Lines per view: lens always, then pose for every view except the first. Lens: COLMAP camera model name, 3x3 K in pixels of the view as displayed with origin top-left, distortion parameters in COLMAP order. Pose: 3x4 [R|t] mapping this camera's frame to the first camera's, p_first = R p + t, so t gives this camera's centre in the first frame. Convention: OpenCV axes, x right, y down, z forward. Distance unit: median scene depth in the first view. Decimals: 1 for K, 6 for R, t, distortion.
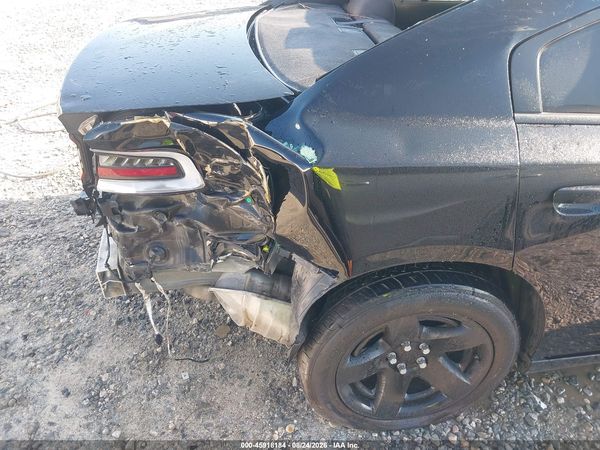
lens RADIAL K [[490.6, 0, 301.6], [0, 490.6, 225.5], [0, 0, 1]] dist [-0.000858, -0.009034]
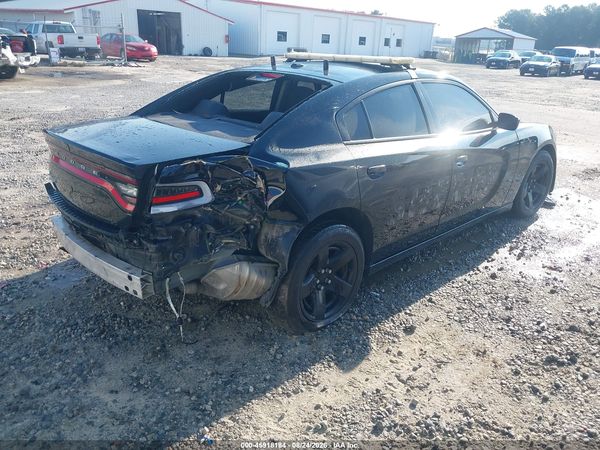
lens RADIAL K [[490.6, 0, 304.8], [0, 490.6, 223.8], [0, 0, 1]] dist [-0.000858, -0.009034]
pose [[0.771824, -0.176233, 0.610925, -0.935803], [0.319382, 0.938269, -0.132836, 0.303761], [-0.549802, 0.297645, 0.780465, -0.460629]]
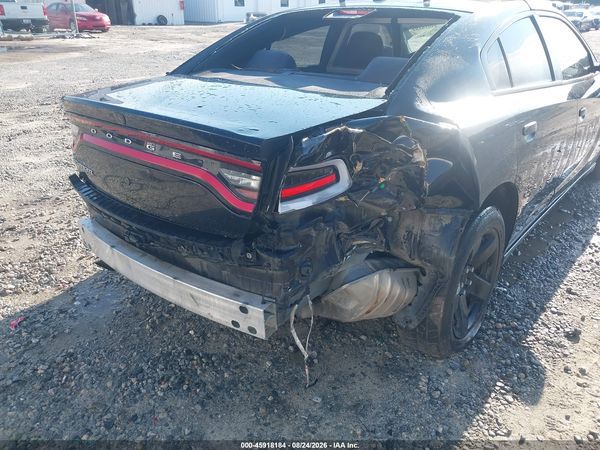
lens RADIAL K [[490.6, 0, 296.8], [0, 490.6, 224.5], [0, 0, 1]] dist [-0.000858, -0.009034]
pose [[0.714053, -0.262920, 0.648846, -0.990256], [0.388142, 0.919995, -0.054356, 0.018487], [-0.582644, 0.290657, 0.758976, 0.190081]]
